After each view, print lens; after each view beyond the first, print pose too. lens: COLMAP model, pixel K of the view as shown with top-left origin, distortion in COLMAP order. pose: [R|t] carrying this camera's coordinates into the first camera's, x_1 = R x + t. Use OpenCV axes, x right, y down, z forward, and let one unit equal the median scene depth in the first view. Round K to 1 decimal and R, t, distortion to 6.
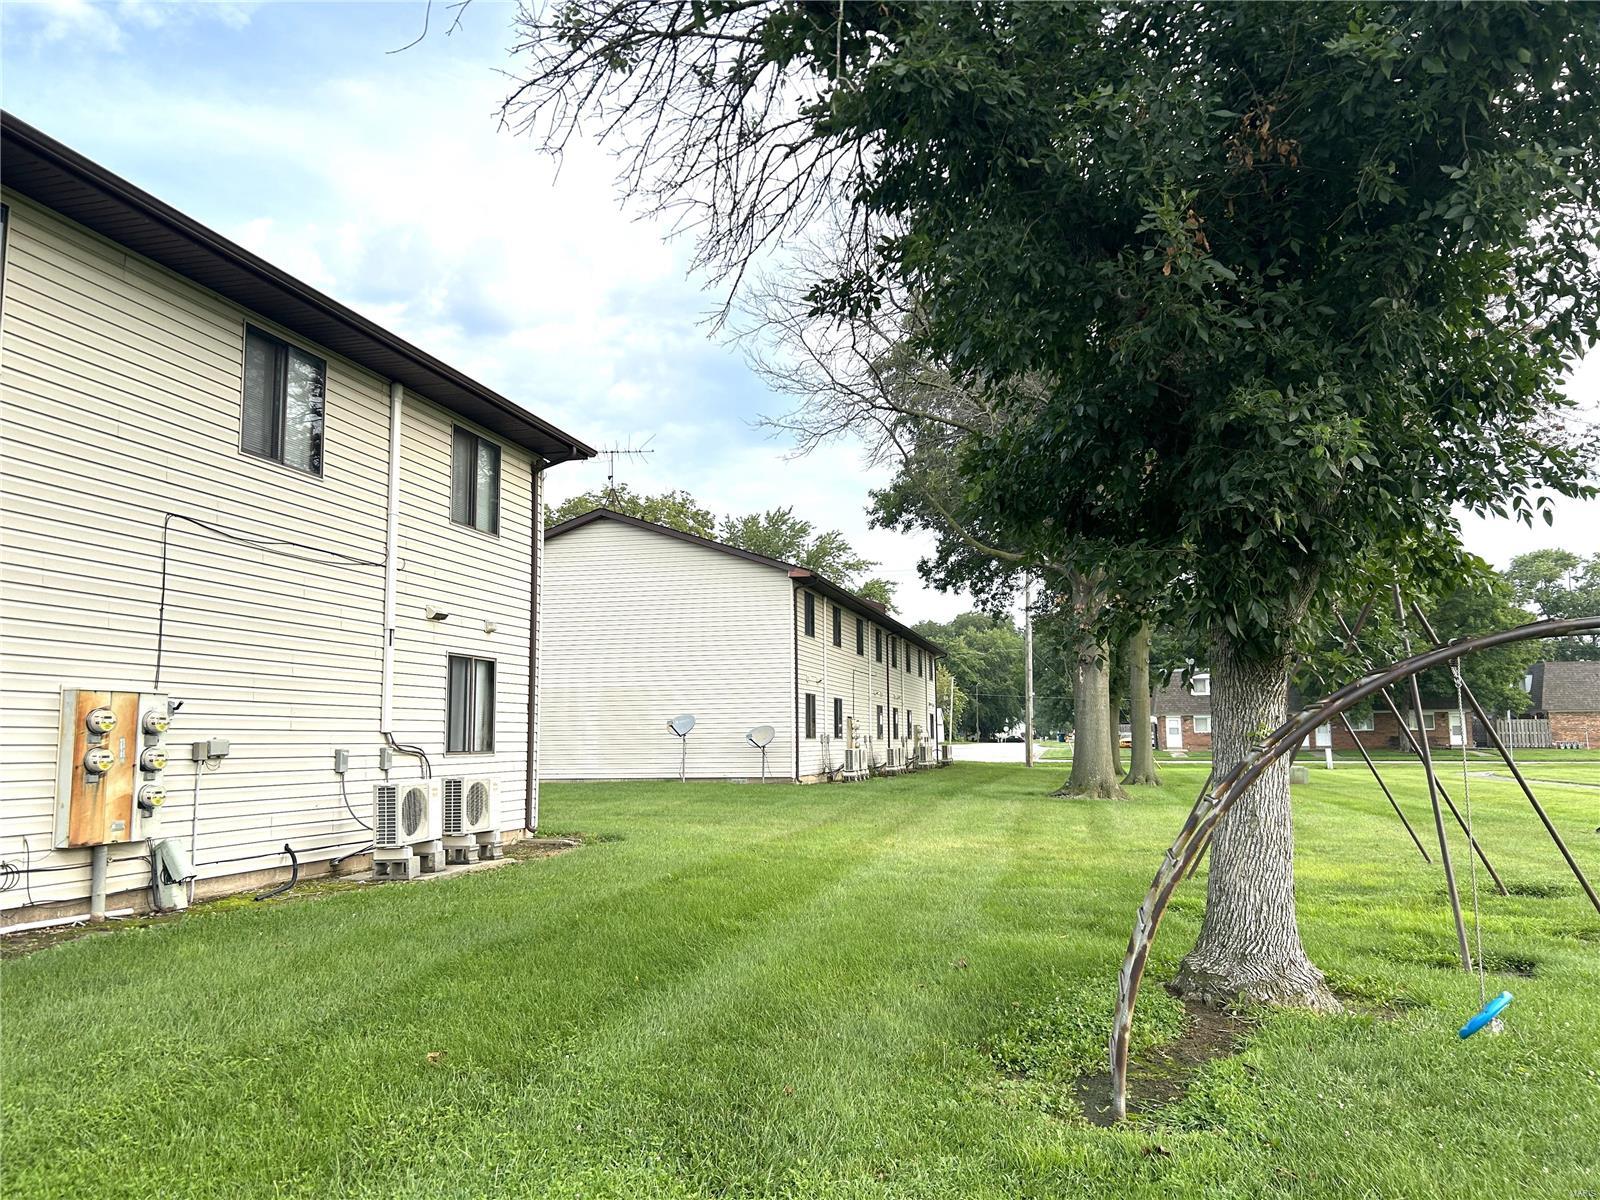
lens RADIAL K [[1224.1, 0, 816.5], [0, 1224.1, 598.5], [0, 0, 1]] dist [0.037594, -0.038284]
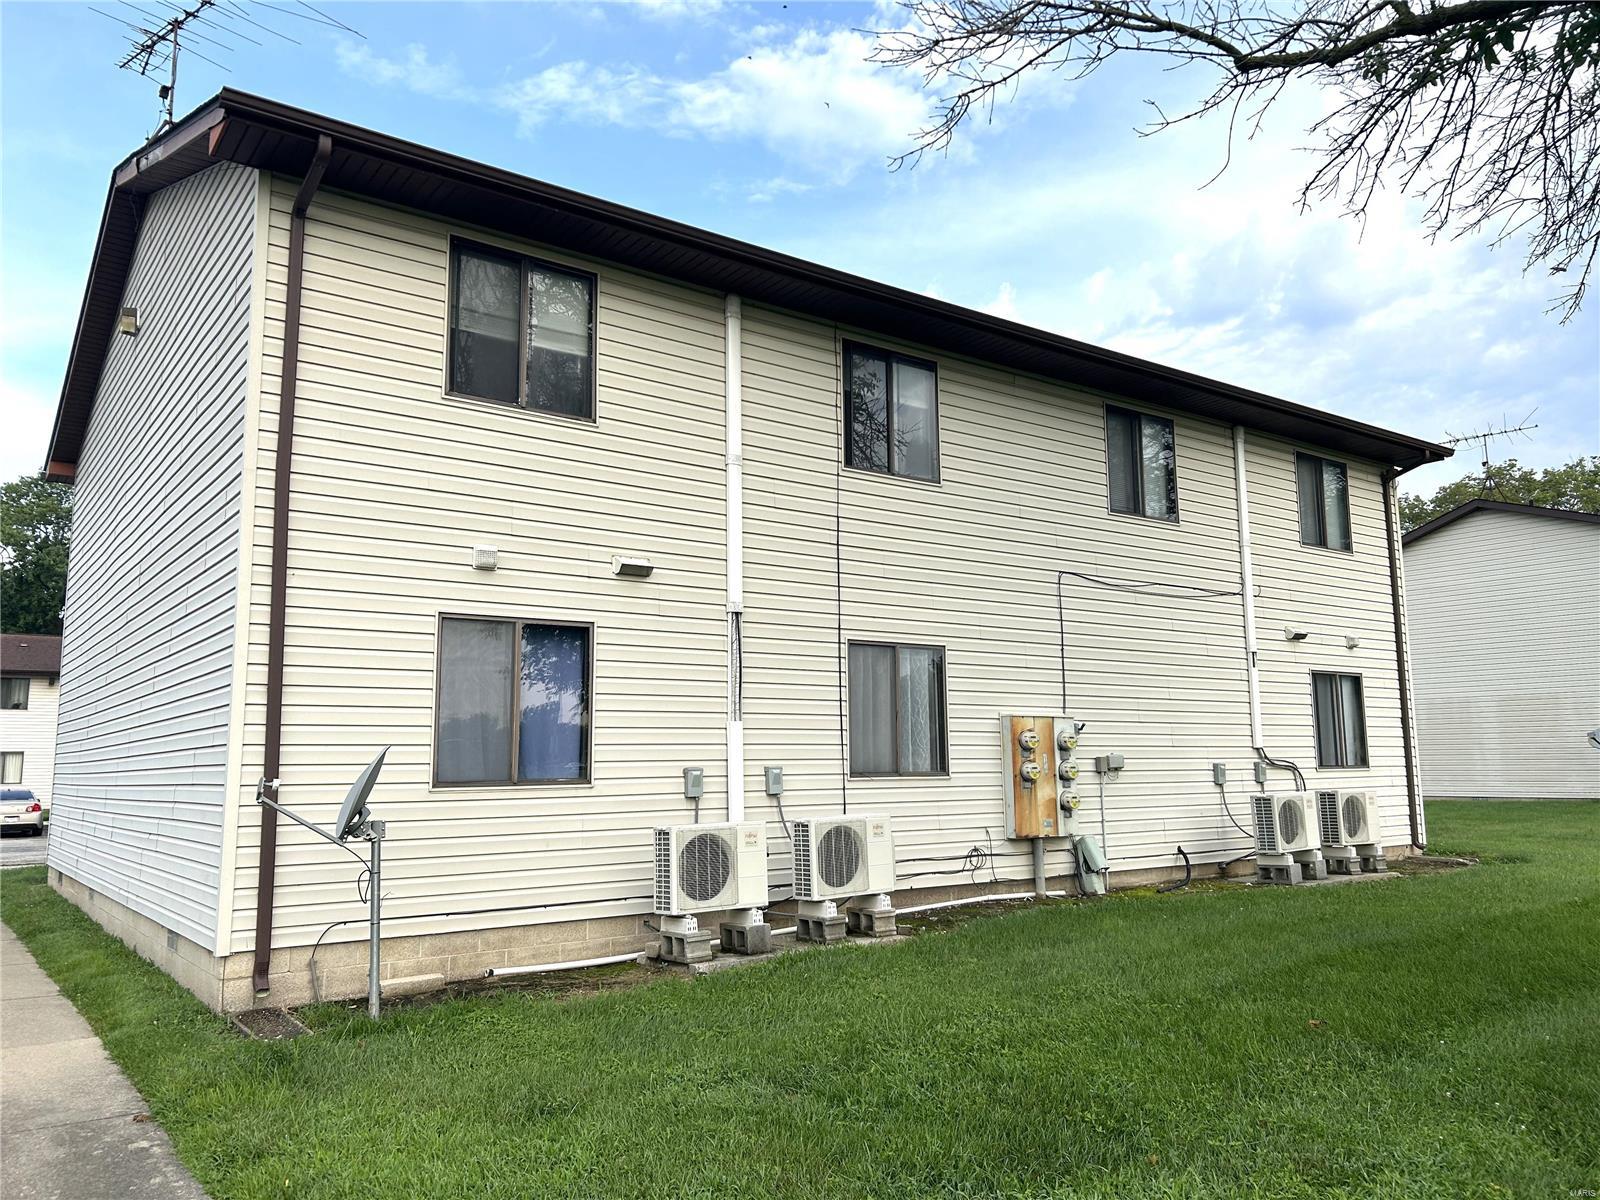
lens RADIAL K [[1224.1, 0, 796.9], [0, 1224.1, 598.0], [0, 0, 1]] dist [0.037594, -0.038284]
pose [[0.766685, -0.087209, -0.636072, 0.049047], [0.079715, 0.995996, -0.040473, -0.013315], [0.637055, -0.019674, 0.770567, -0.111855]]
